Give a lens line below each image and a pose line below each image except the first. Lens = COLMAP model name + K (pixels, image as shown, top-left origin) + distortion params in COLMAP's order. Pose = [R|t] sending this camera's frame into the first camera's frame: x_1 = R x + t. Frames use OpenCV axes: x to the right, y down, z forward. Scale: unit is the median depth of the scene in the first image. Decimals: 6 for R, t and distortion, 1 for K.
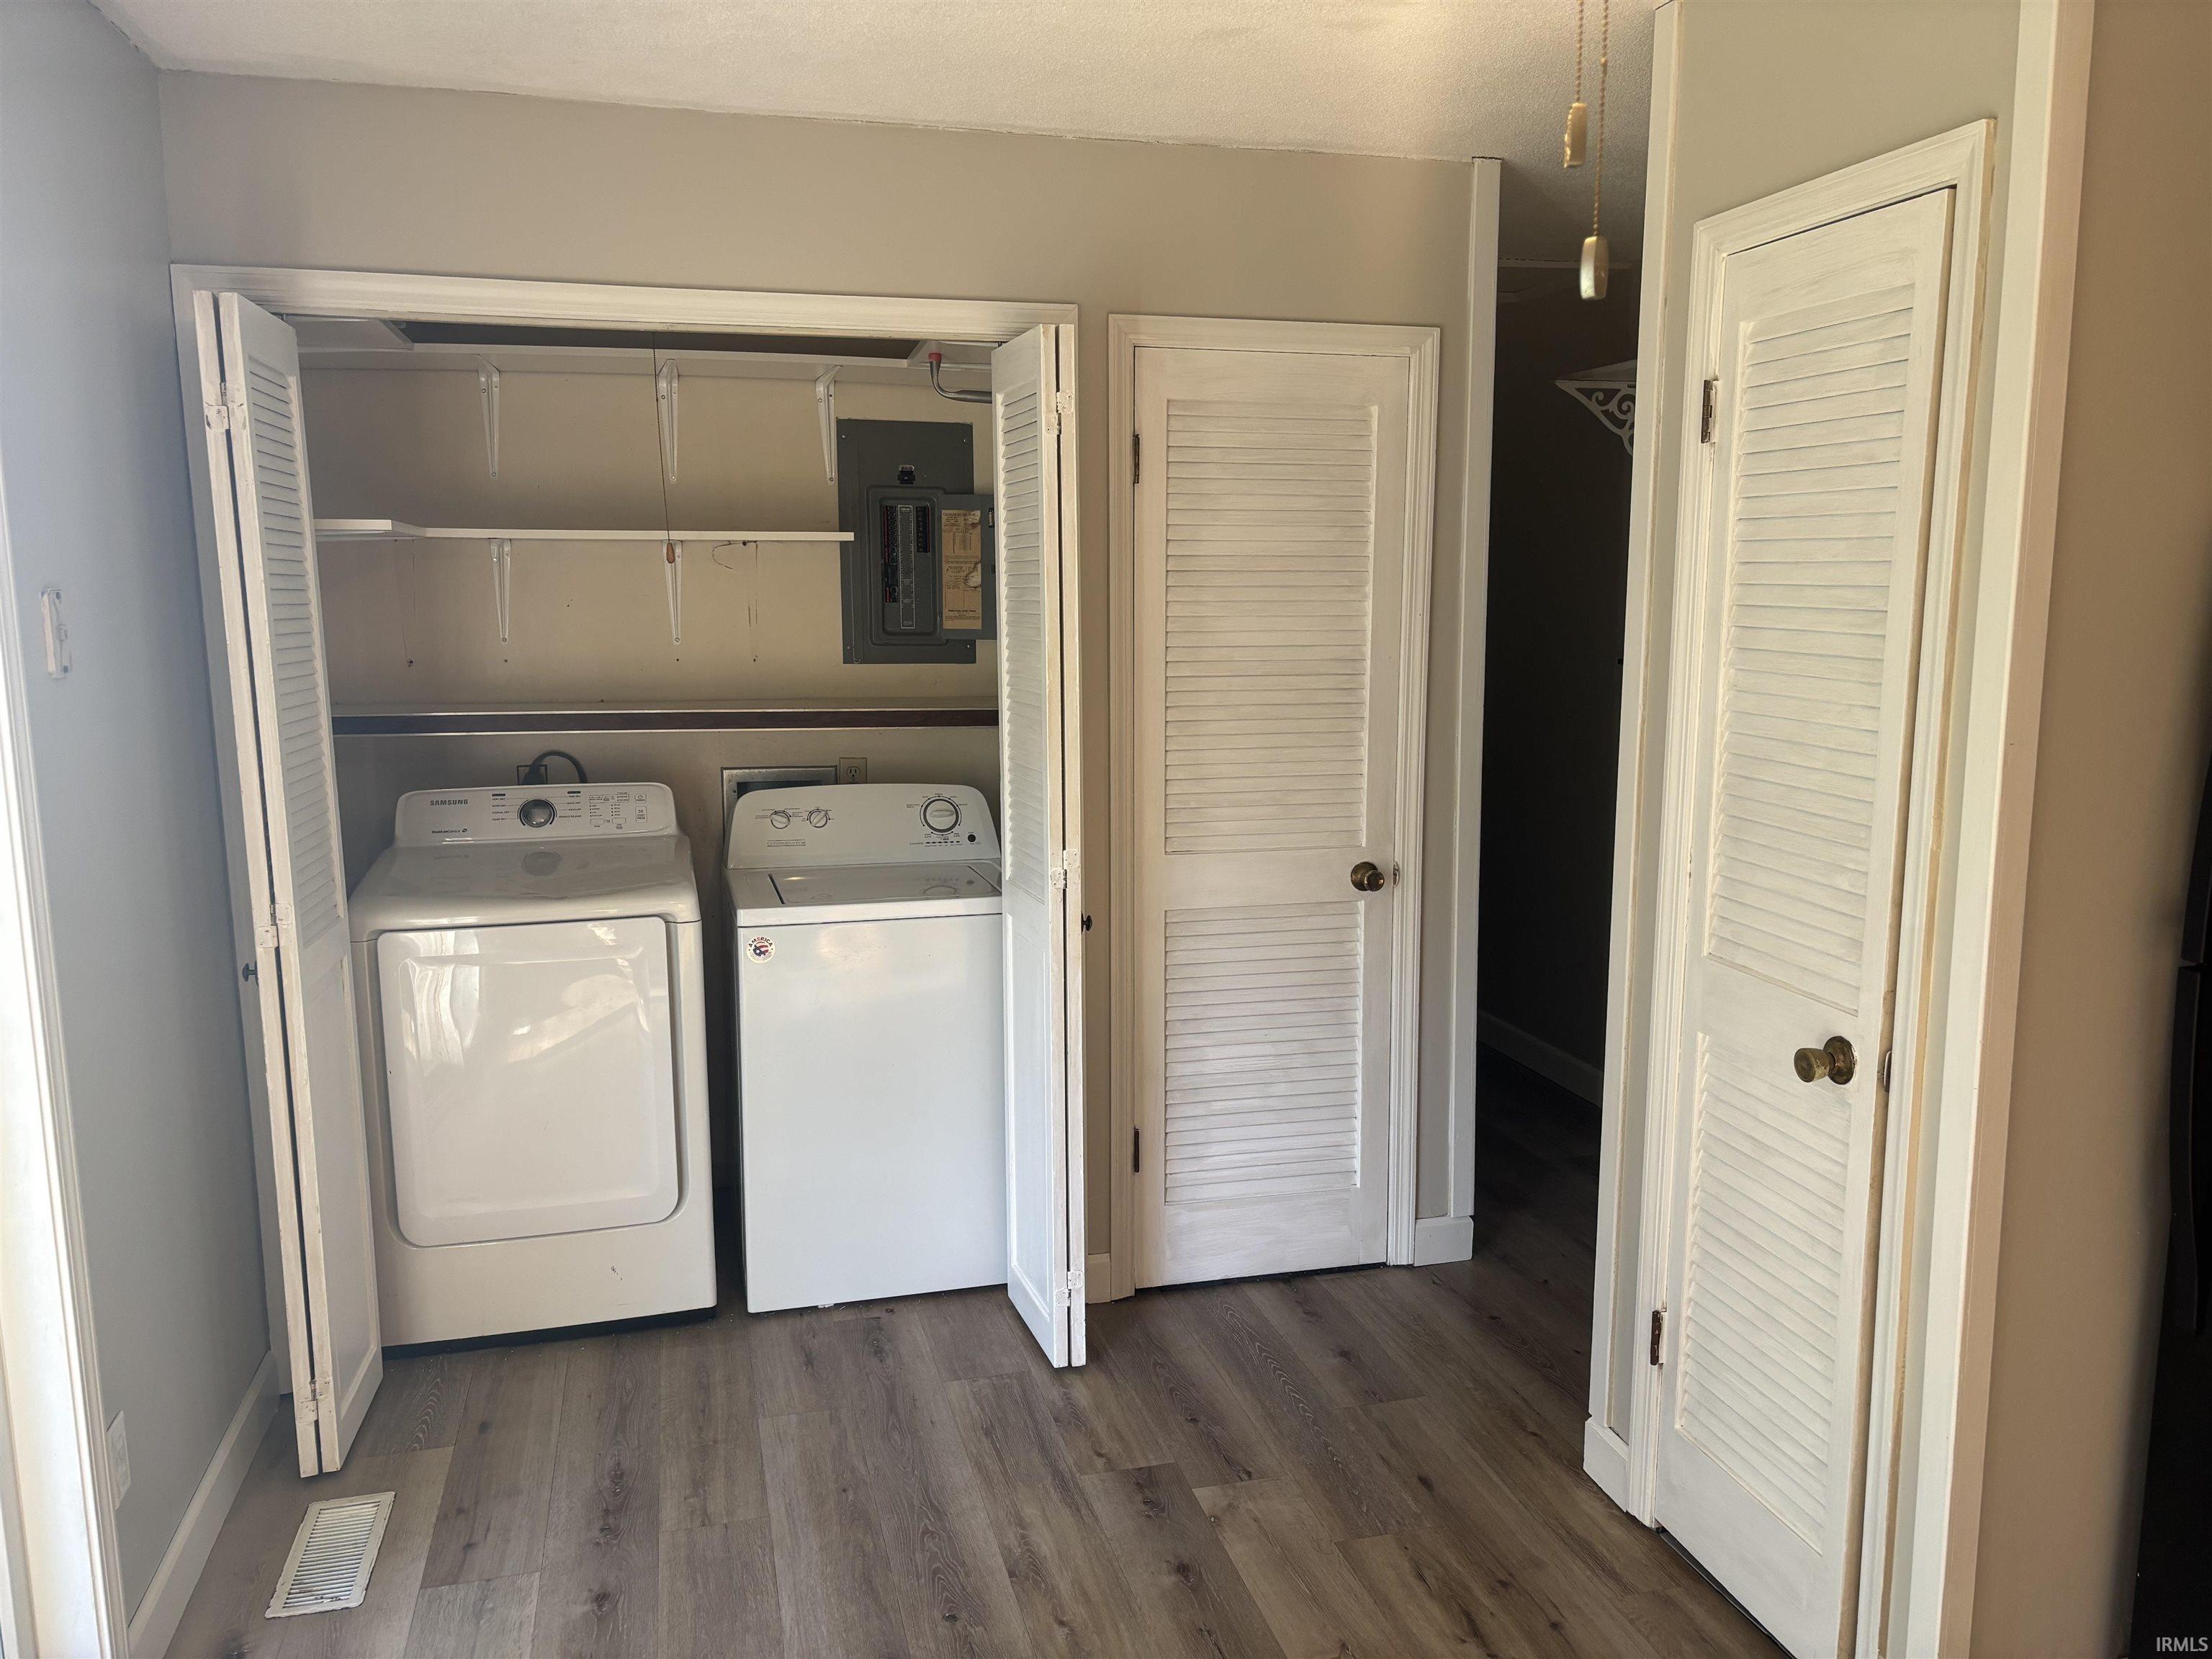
lens RADIAL K [[1691.5, 0, 1110.3], [0, 1691.5, 839.1], [0, 0, 1]] dist [0.059119, -0.035395]
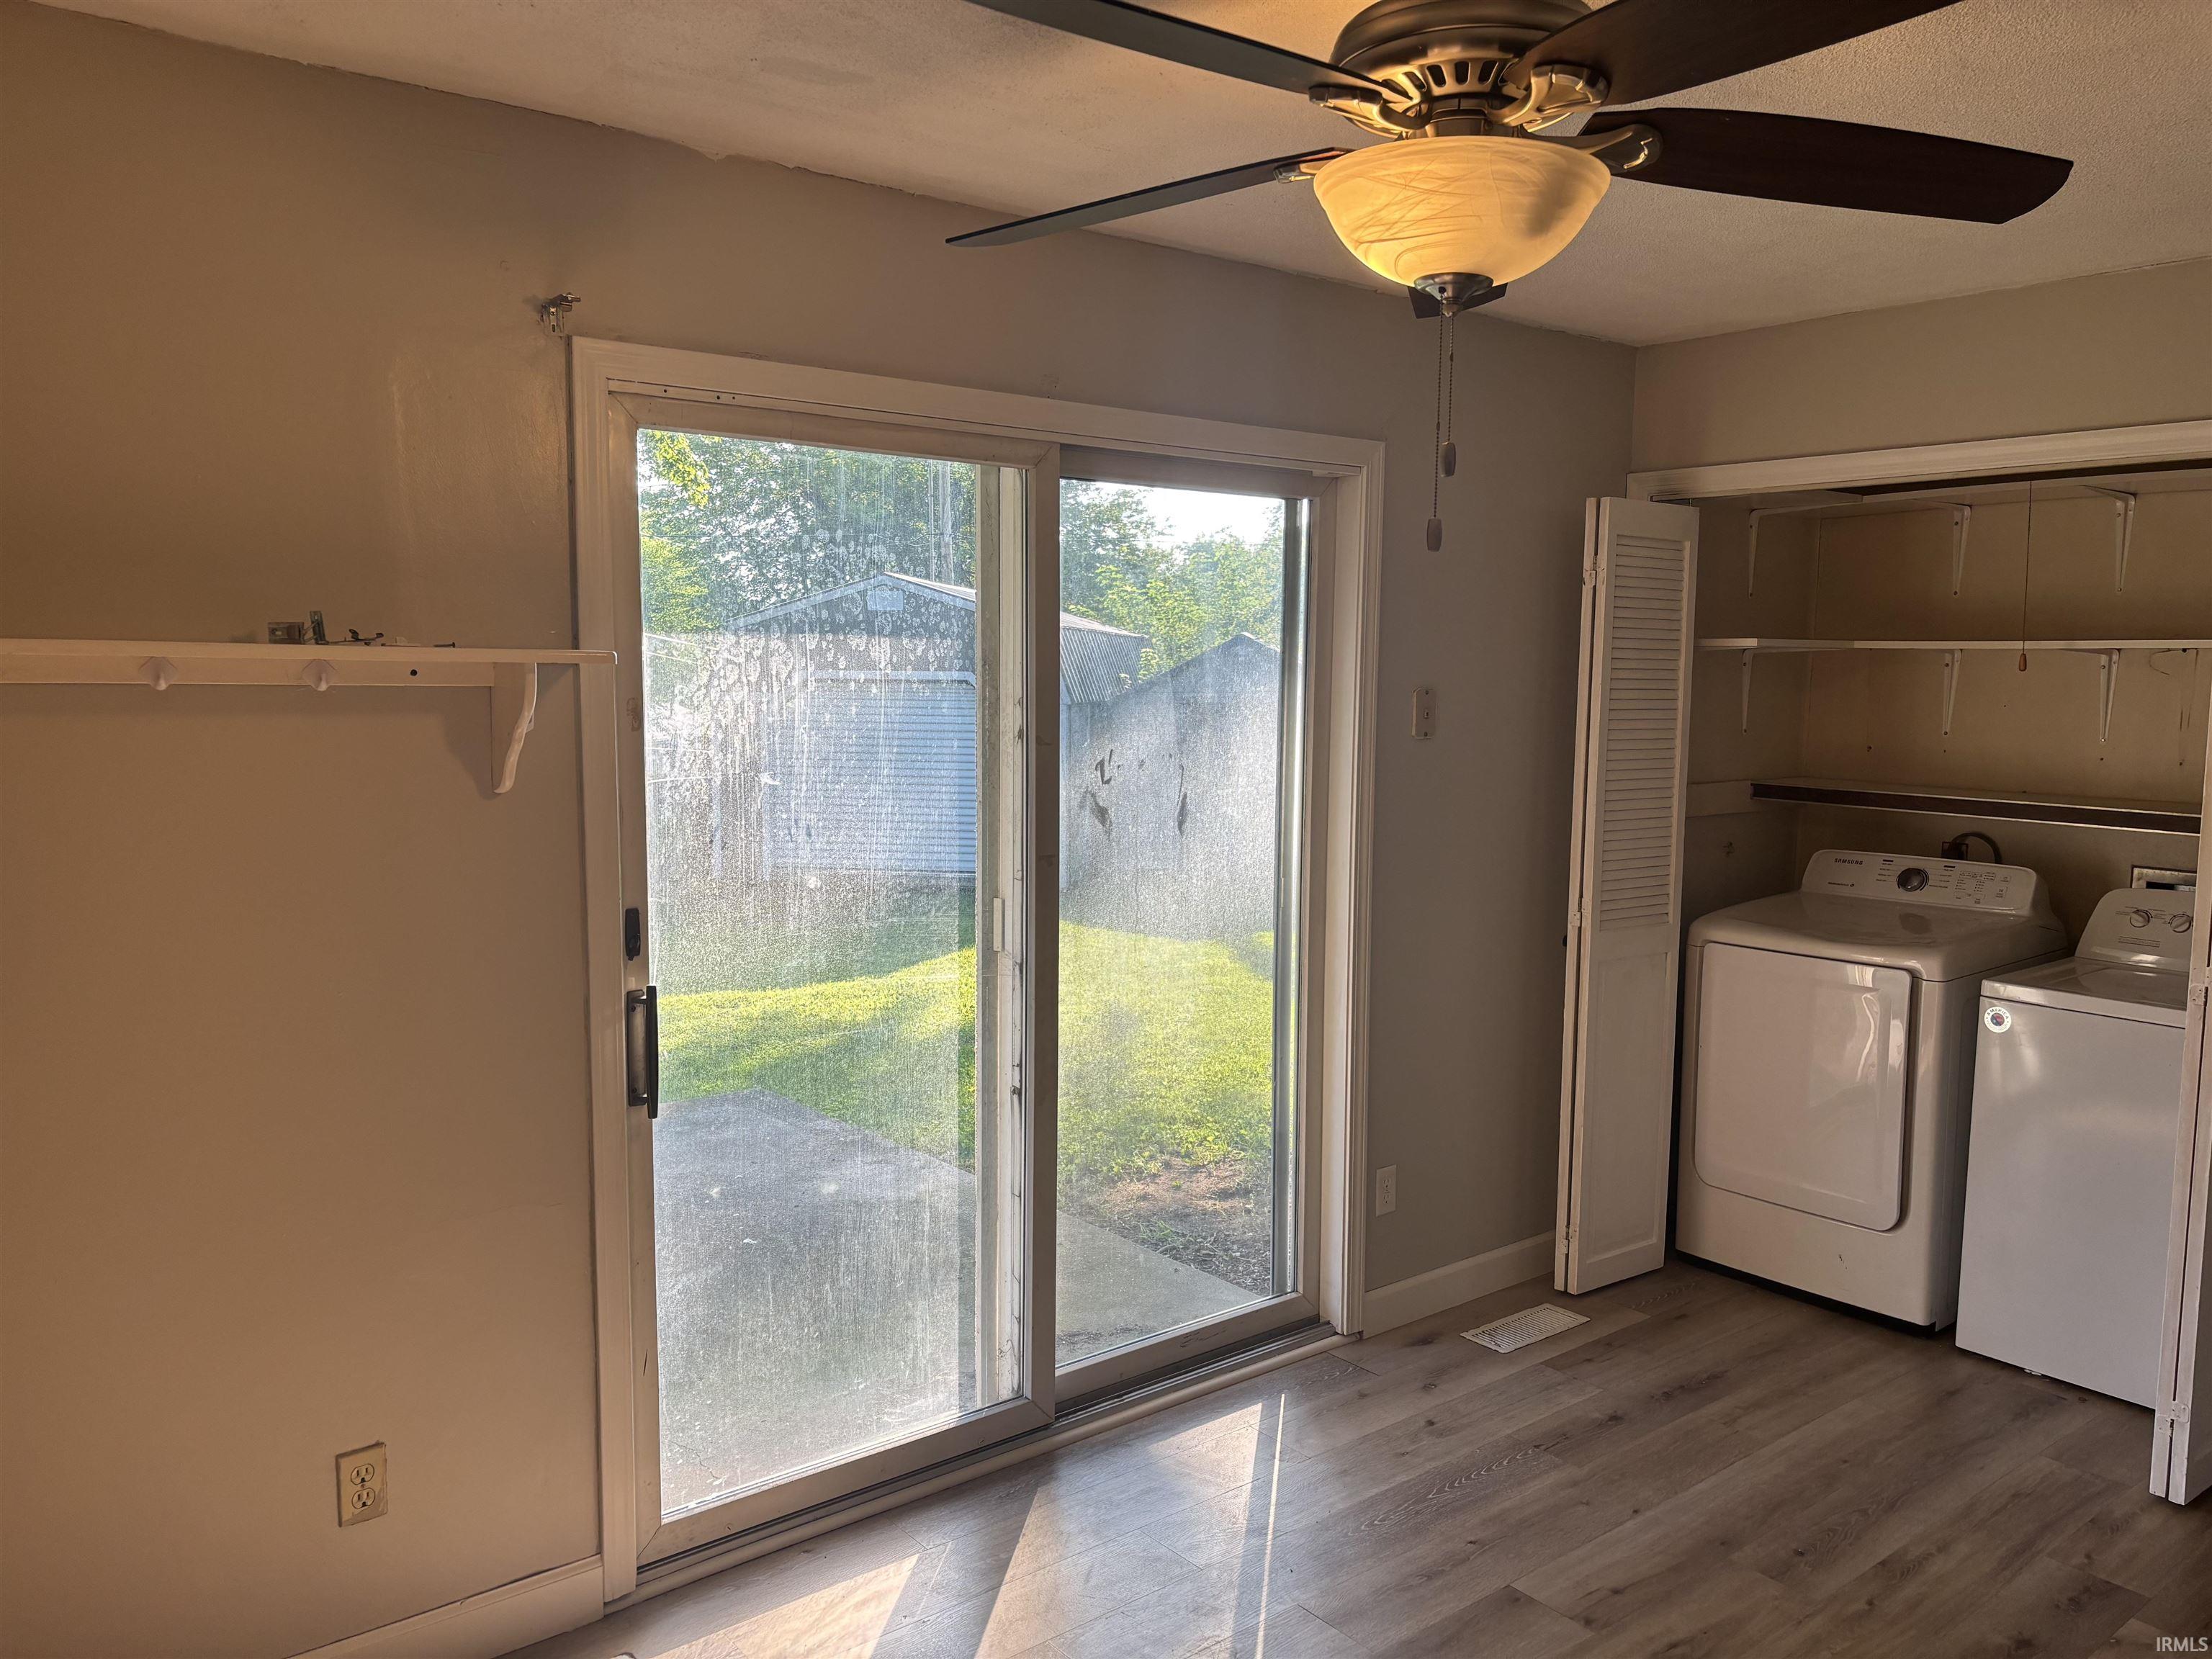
lens RADIAL K [[1691.5, 0, 1107.8], [0, 1691.5, 829.3], [0, 0, 1]] dist [0.059119, -0.035395]
pose [[0.405700, 0.099027, -0.908626, 0.568489], [-0.150368, 0.987799, 0.040516, -0.015492], [0.901552, 0.120191, 0.415641, 0.002383]]
